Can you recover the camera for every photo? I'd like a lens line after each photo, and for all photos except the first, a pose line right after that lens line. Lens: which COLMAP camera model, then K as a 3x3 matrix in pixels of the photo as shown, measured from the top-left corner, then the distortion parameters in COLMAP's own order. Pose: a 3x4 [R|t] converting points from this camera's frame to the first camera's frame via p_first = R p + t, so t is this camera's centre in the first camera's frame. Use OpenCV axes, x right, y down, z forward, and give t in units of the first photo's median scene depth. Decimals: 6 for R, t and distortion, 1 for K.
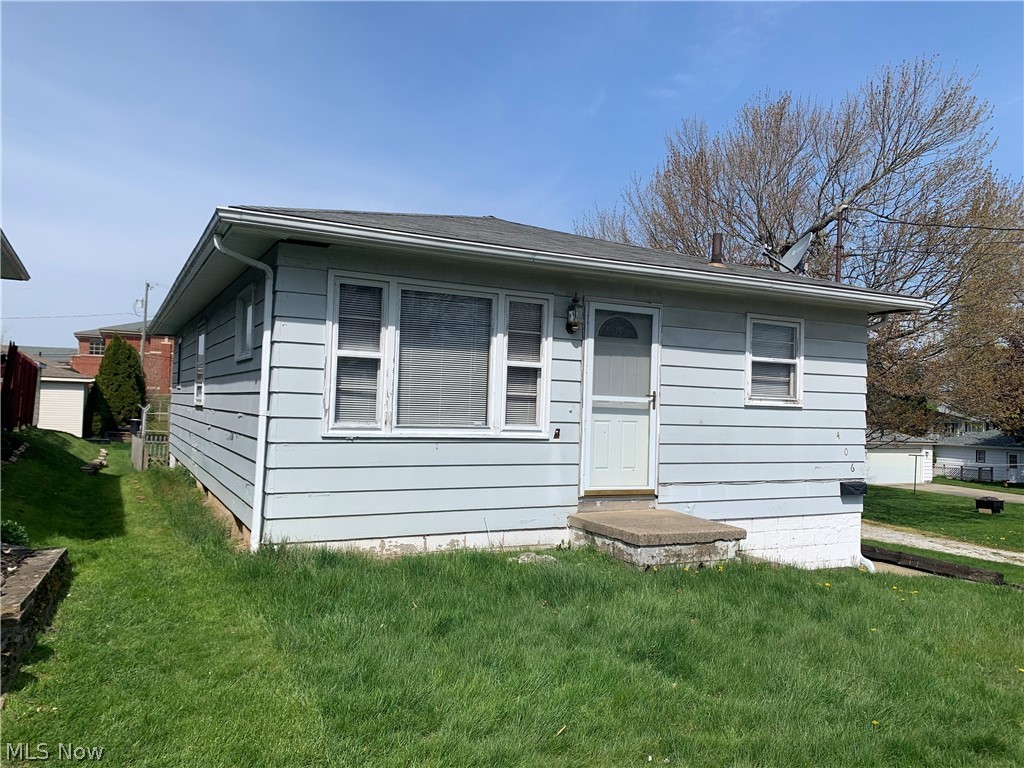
lens RADIAL K [[768.9, 0, 512.0], [0, 768.9, 384.0], [0, 0, 1]] dist [0.075595, -0.000298]
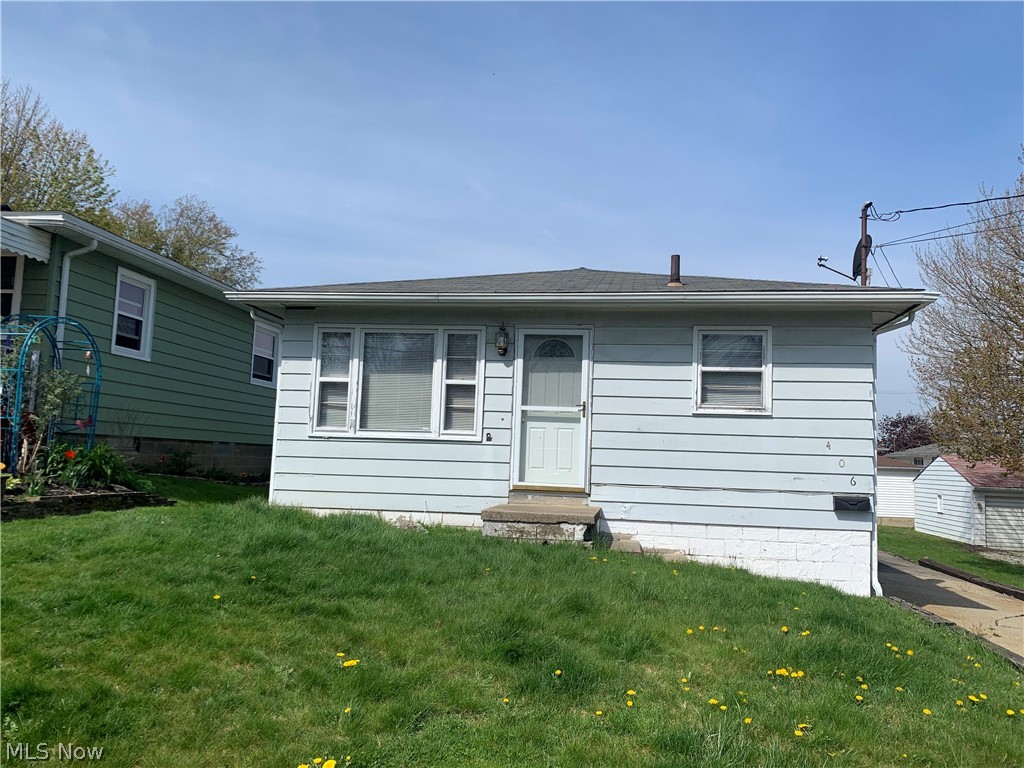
lens RADIAL K [[768.9, 0, 512.0], [0, 768.9, 384.0], [0, 0, 1]] dist [0.075595, -0.000298]
pose [[0.818307, -0.058857, -0.571760, 0.788026], [0.007697, 0.995776, -0.091490, 0.091496], [0.574730, 0.070466, 0.815304, 0.010015]]
